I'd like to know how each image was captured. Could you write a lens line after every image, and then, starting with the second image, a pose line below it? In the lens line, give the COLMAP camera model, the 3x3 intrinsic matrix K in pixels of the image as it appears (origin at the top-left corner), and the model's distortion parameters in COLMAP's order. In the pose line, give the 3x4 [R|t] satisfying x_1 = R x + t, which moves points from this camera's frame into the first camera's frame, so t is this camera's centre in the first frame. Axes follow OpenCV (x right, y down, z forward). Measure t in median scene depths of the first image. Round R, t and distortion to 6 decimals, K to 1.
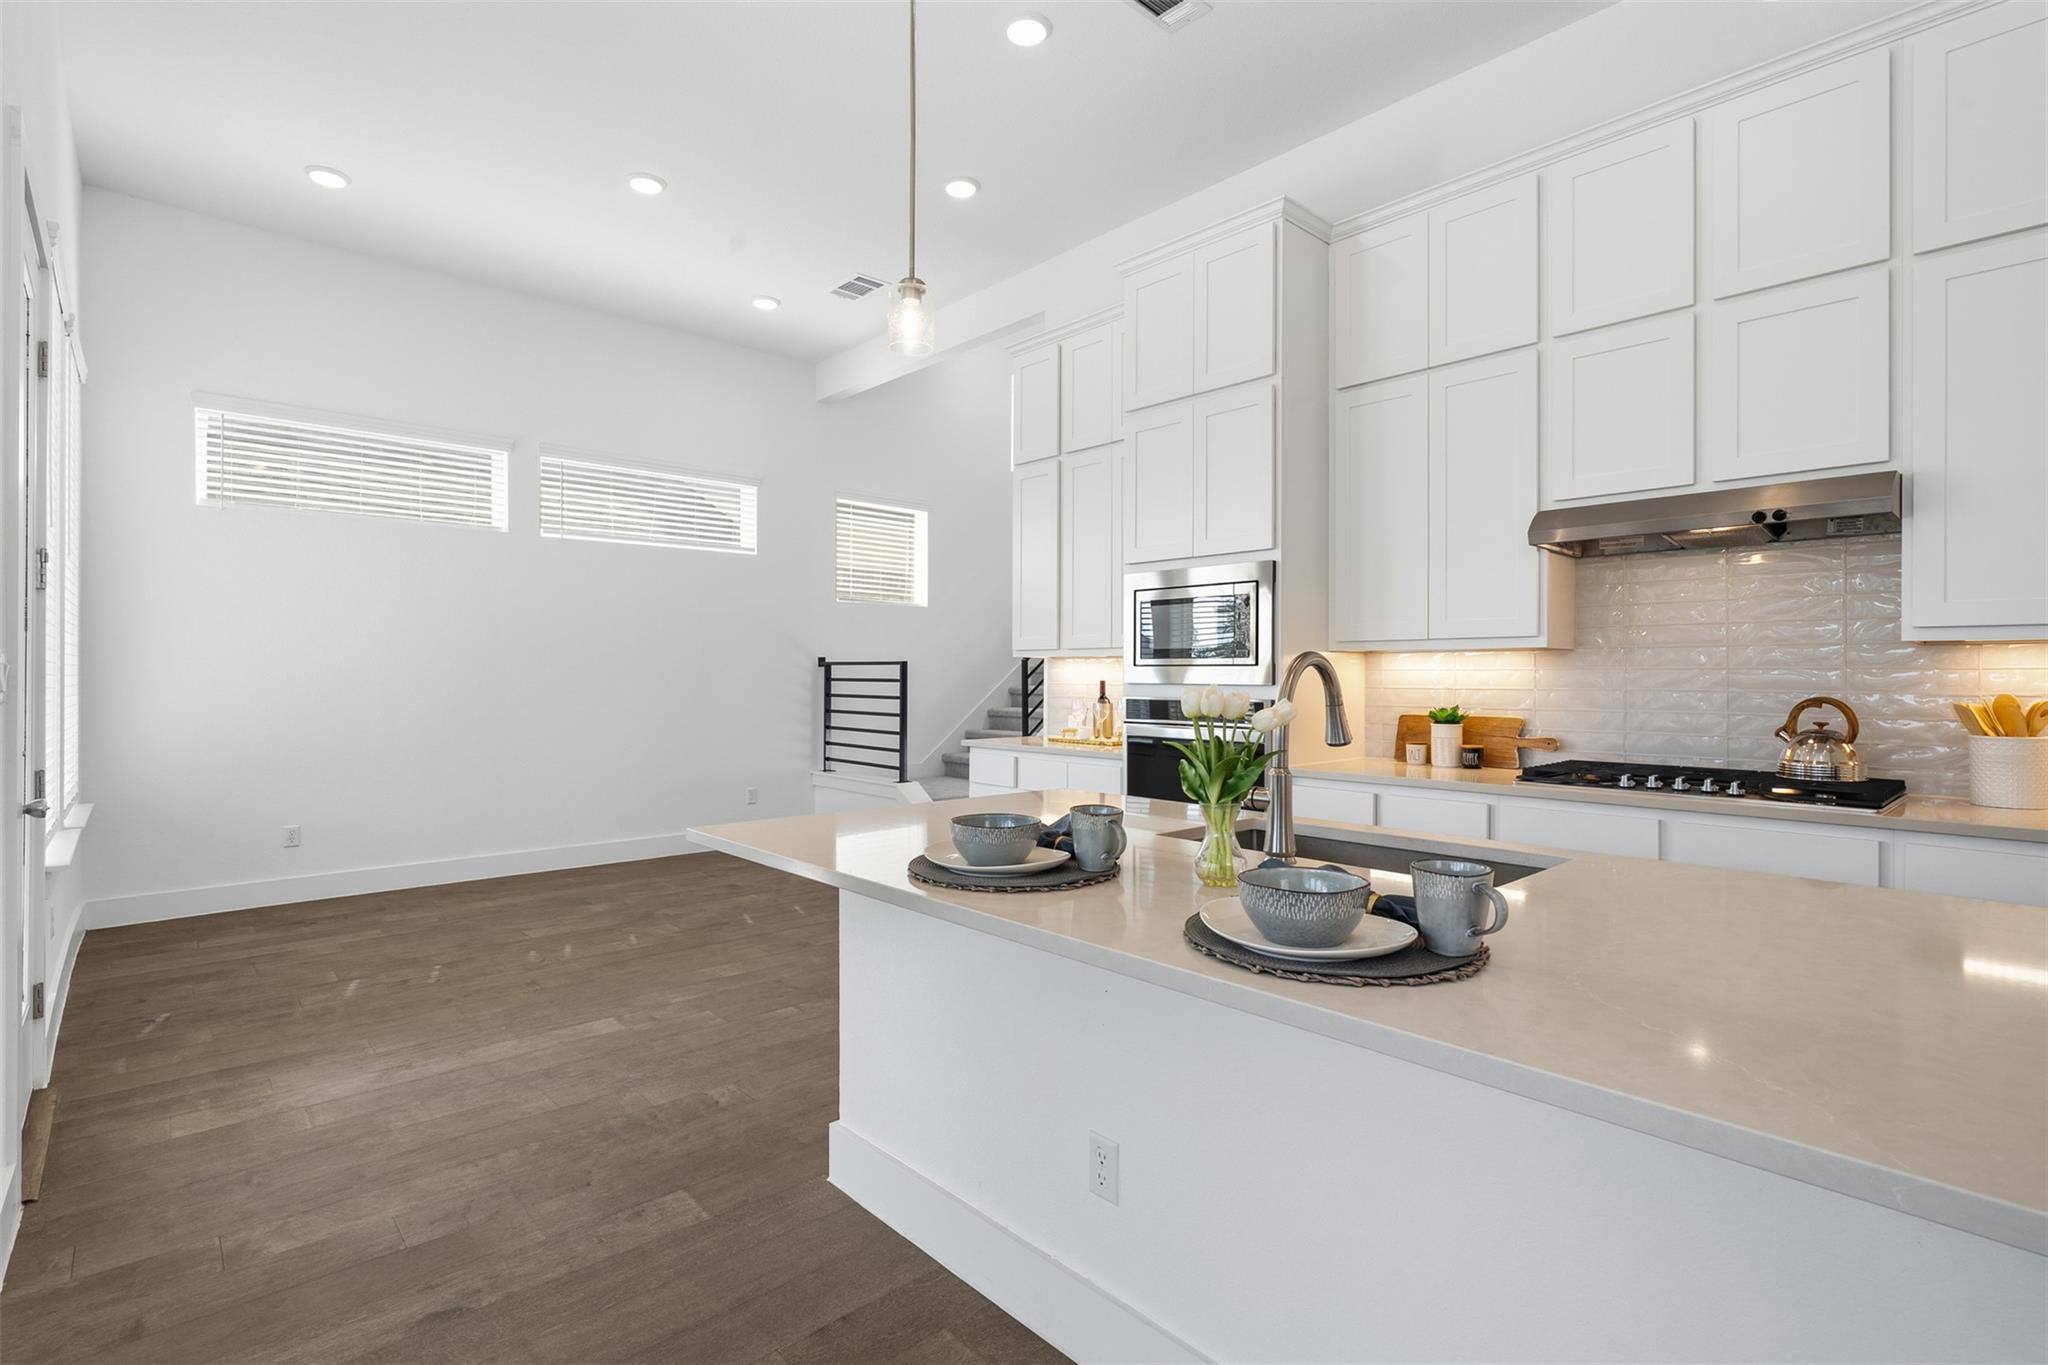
lens RADIAL K [[973.4, 0, 1020.7], [0, 973.4, 672.6], [0, 0, 1]] dist [-0.003164, 0.000136]
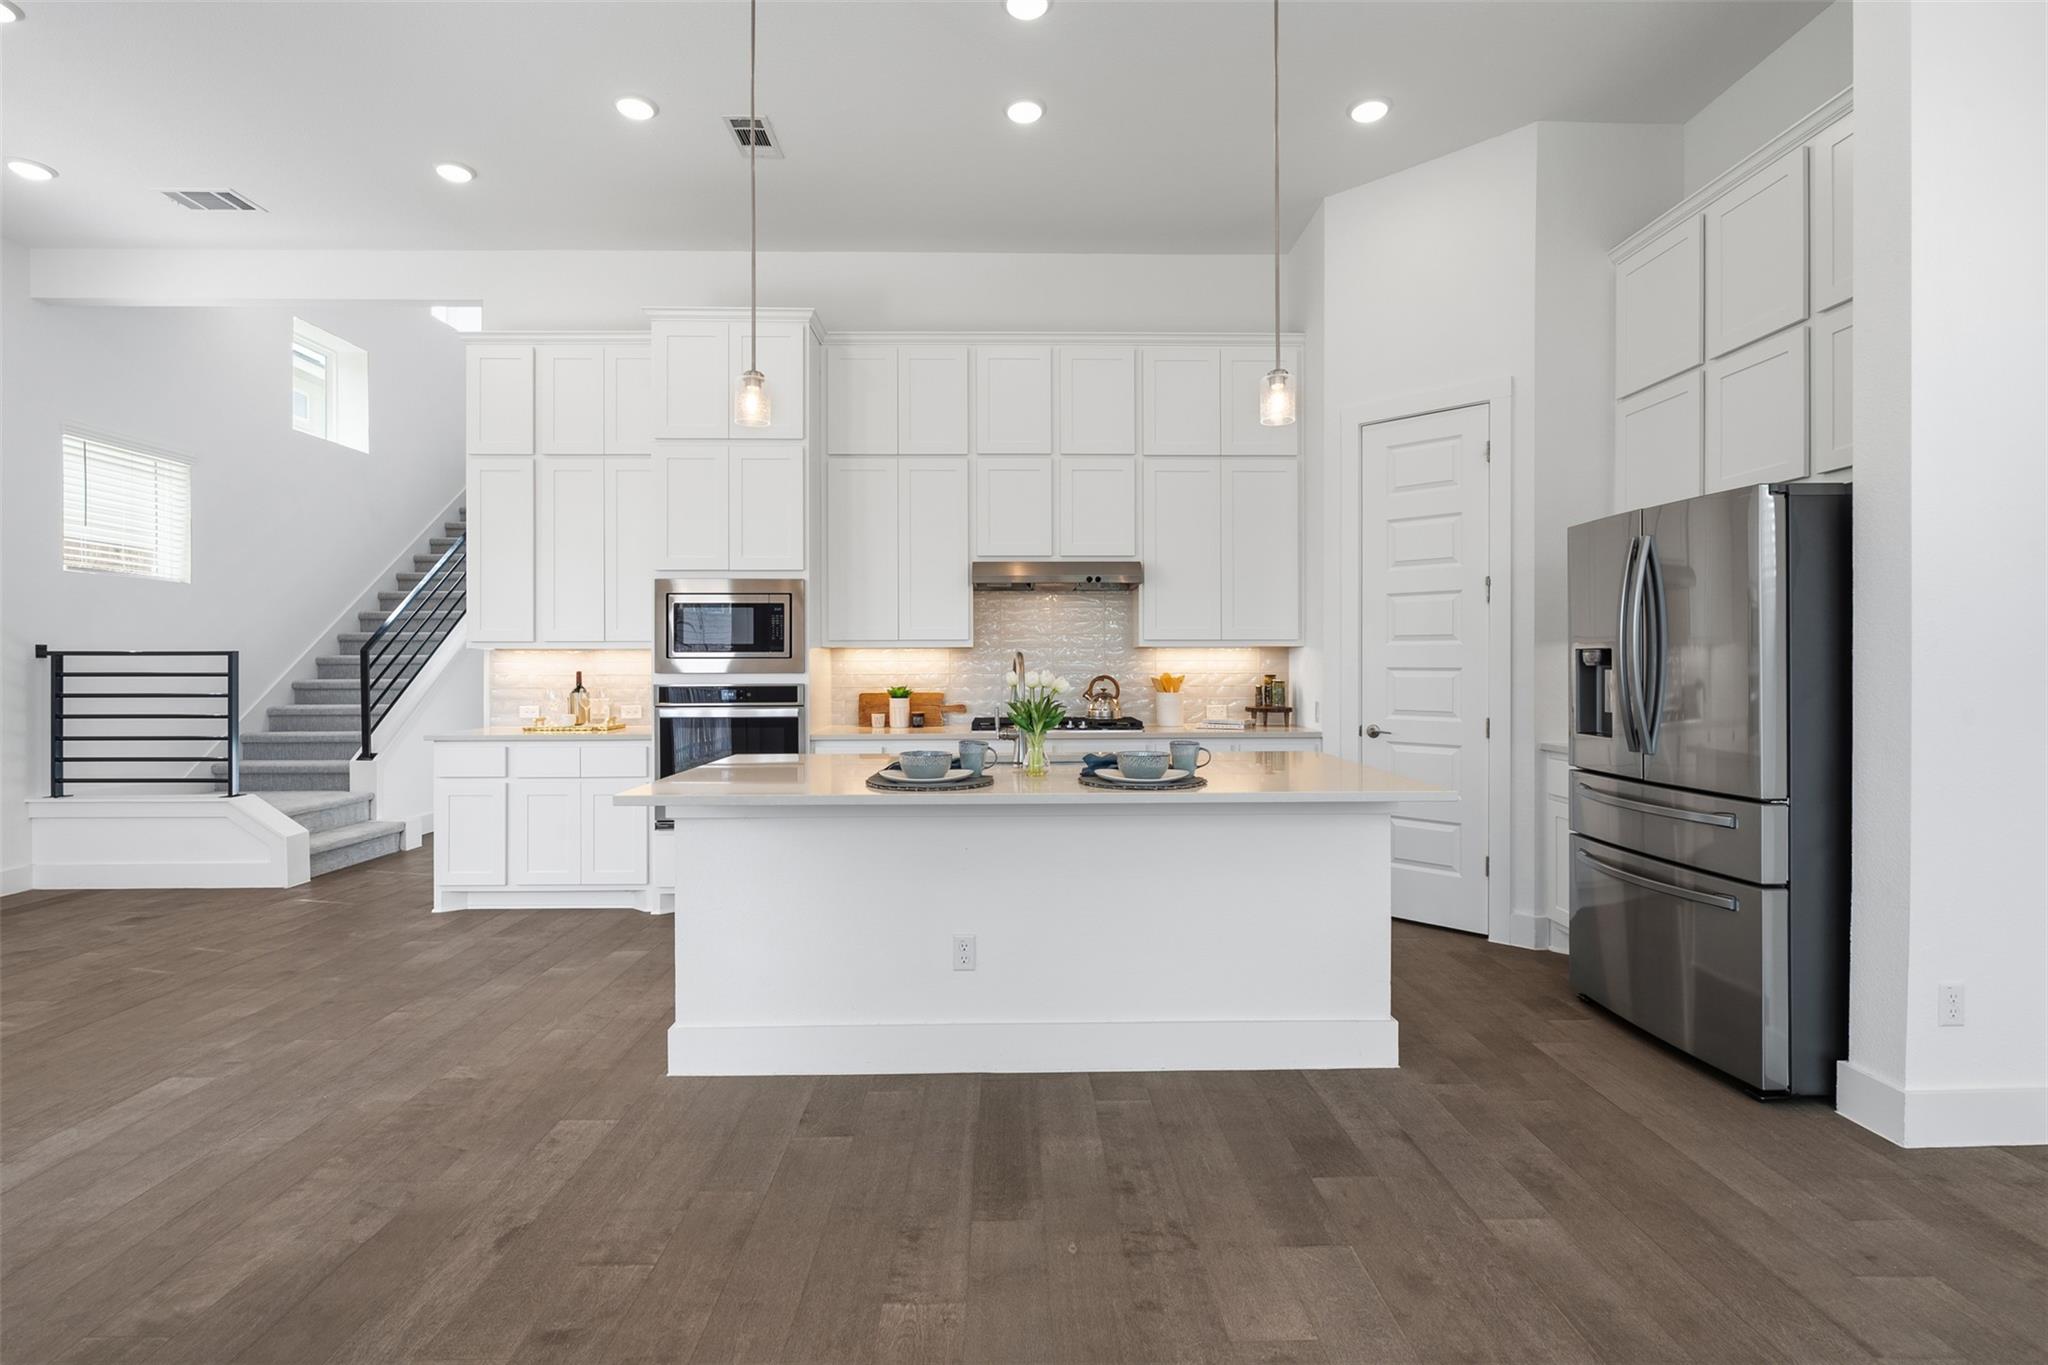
lens RADIAL K [[961.9, 0, 1025.5], [0, 961.9, 665.2], [0, 0, 1]] dist [-0.004316, 0.000641]
pose [[0.659270, -0.005216, 0.751888, -0.581056], [0.002907, 0.999986, 0.004387, -0.002673], [-0.751901, -0.000706, 0.659276, -0.103644]]
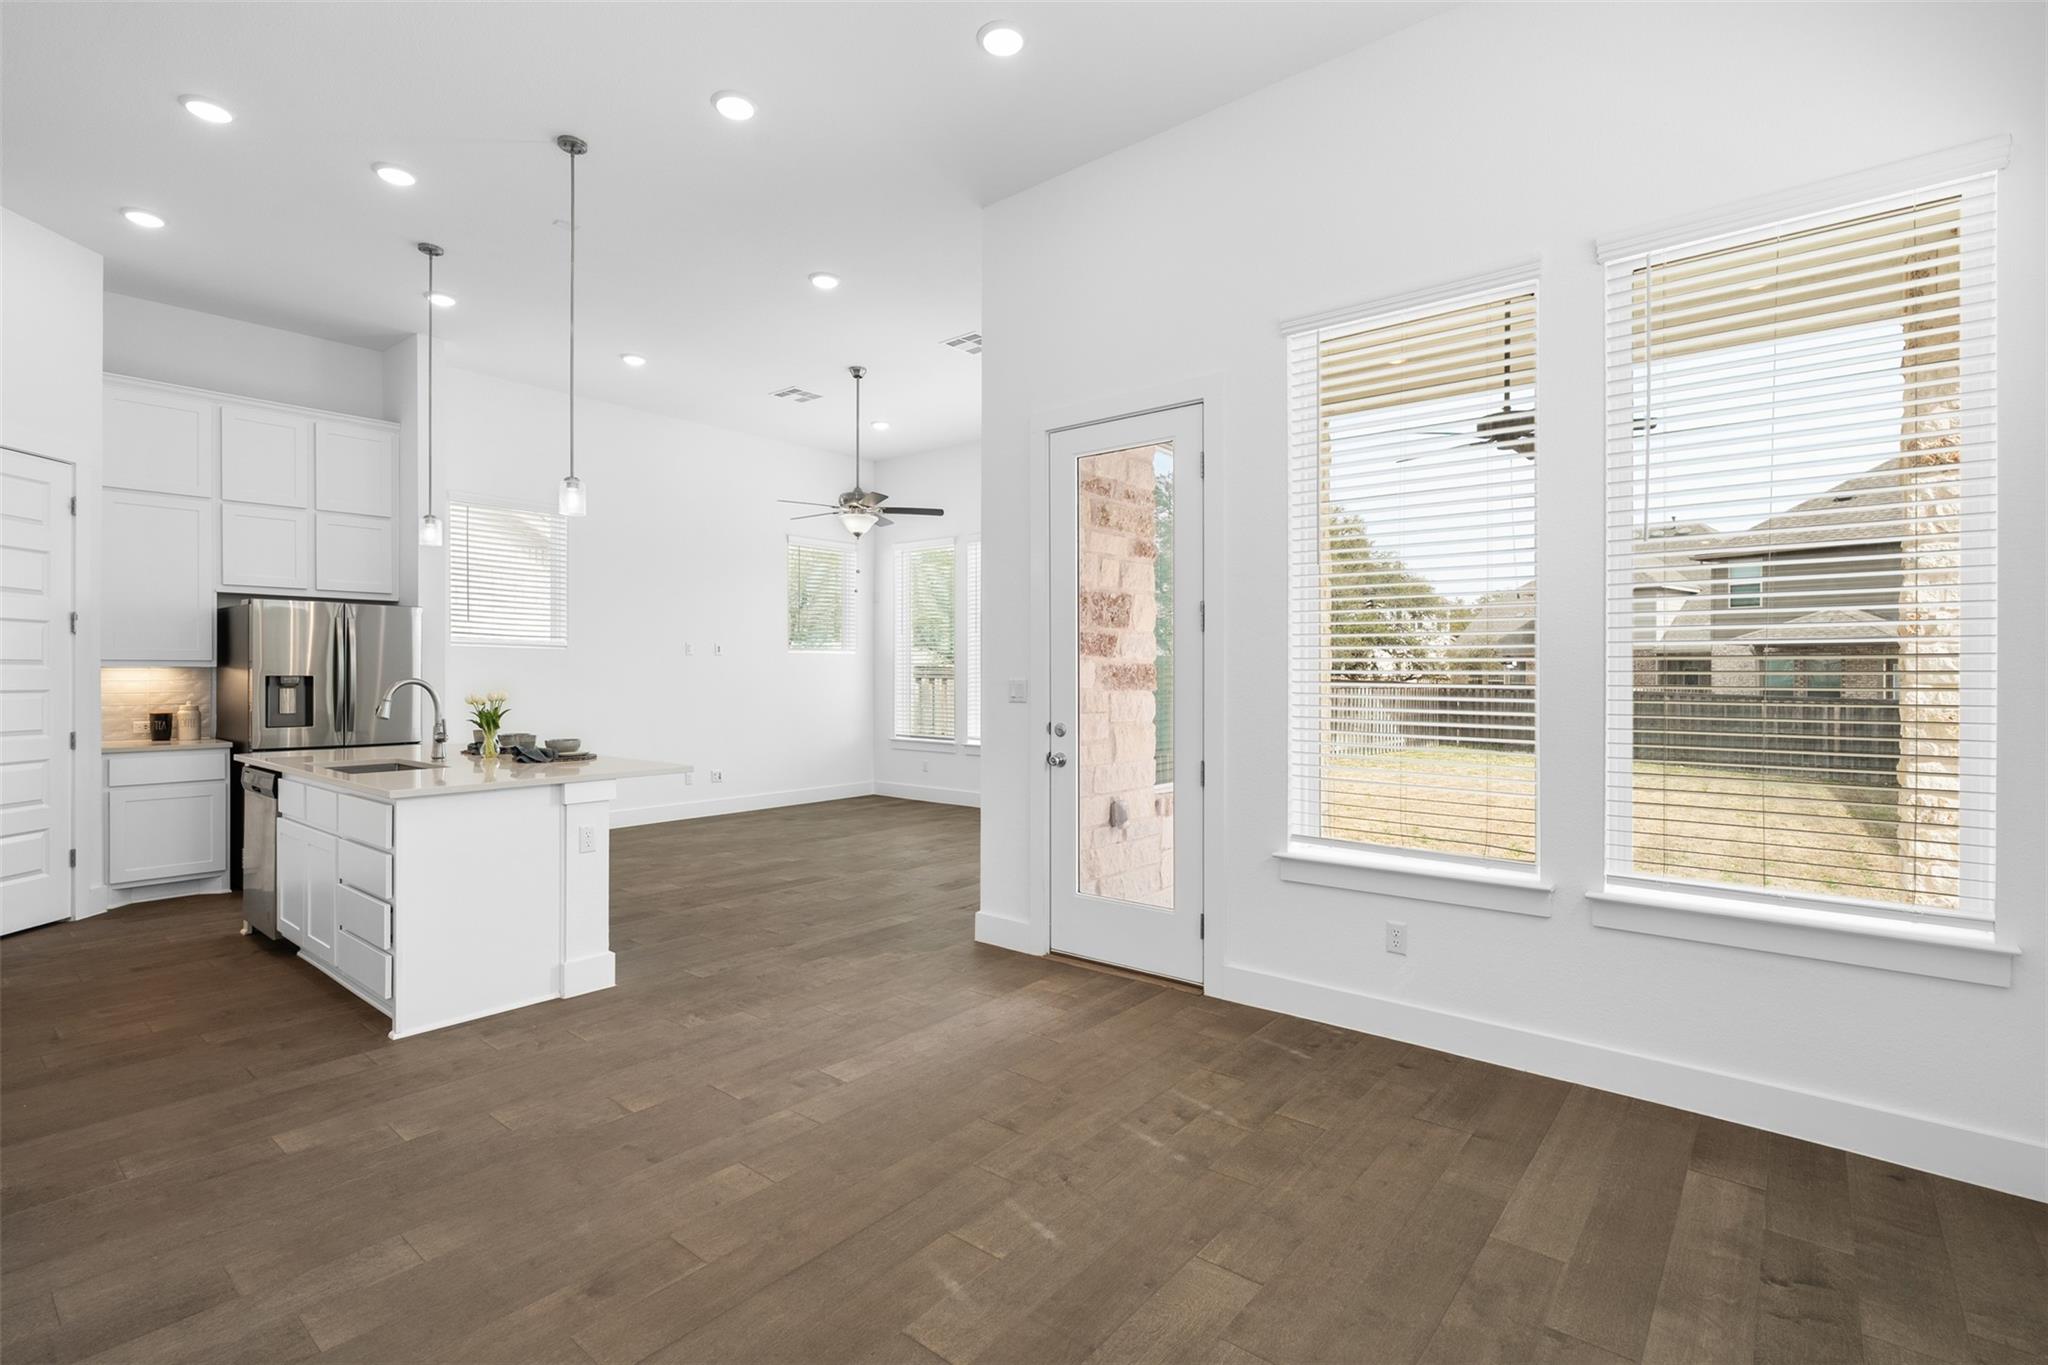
lens RADIAL K [[960.0, 0, 1022.8], [0, 960.0, 674.8], [0, 0, 1]] dist [-0.001041, 0.000412]
pose [[-0.990258, -0.003260, -0.139208, -0.478709], [-0.002932, 0.999992, -0.002558, -0.015503], [0.139215, -0.002125, -0.990260, 1.980773]]
